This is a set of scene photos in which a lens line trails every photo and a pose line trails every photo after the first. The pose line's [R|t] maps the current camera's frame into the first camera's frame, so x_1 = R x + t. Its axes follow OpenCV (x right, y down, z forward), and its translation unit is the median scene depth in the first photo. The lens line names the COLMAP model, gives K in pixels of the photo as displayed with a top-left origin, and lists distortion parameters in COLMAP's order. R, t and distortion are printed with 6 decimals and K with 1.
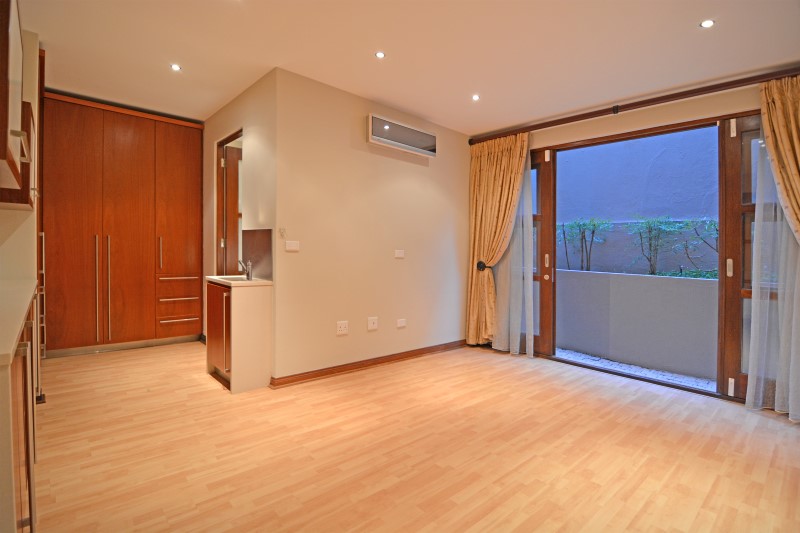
lens RADIAL K [[397.8, 0, 400.2], [0, 397.8, 258.4], [0, 0, 1]] dist [-0.000868, -0.011562]
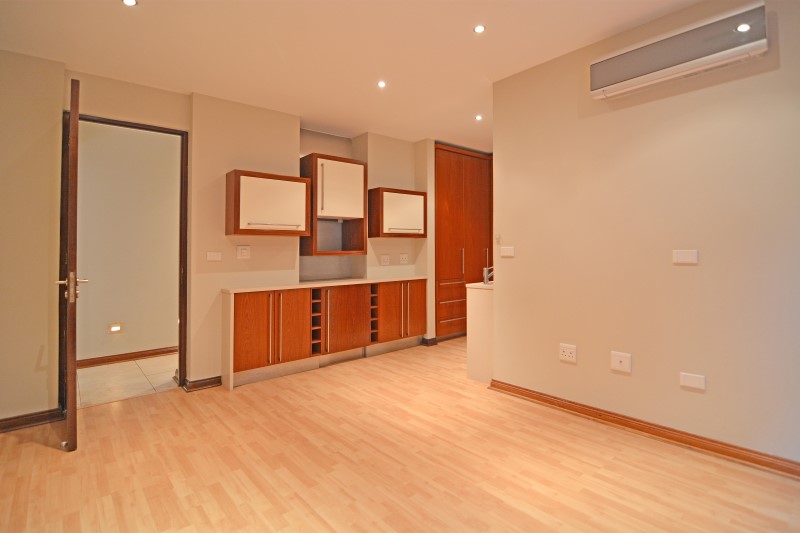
lens RADIAL K [[397.8, 0, 400.2], [0, 397.8, 258.4], [0, 0, 1]] dist [-0.000868, -0.011562]
pose [[-0.036678, -0.016564, -0.999190, 0.898404], [-0.004591, 0.999855, -0.016406, 0.003531], [0.999317, 0.003985, -0.036748, 0.959571]]
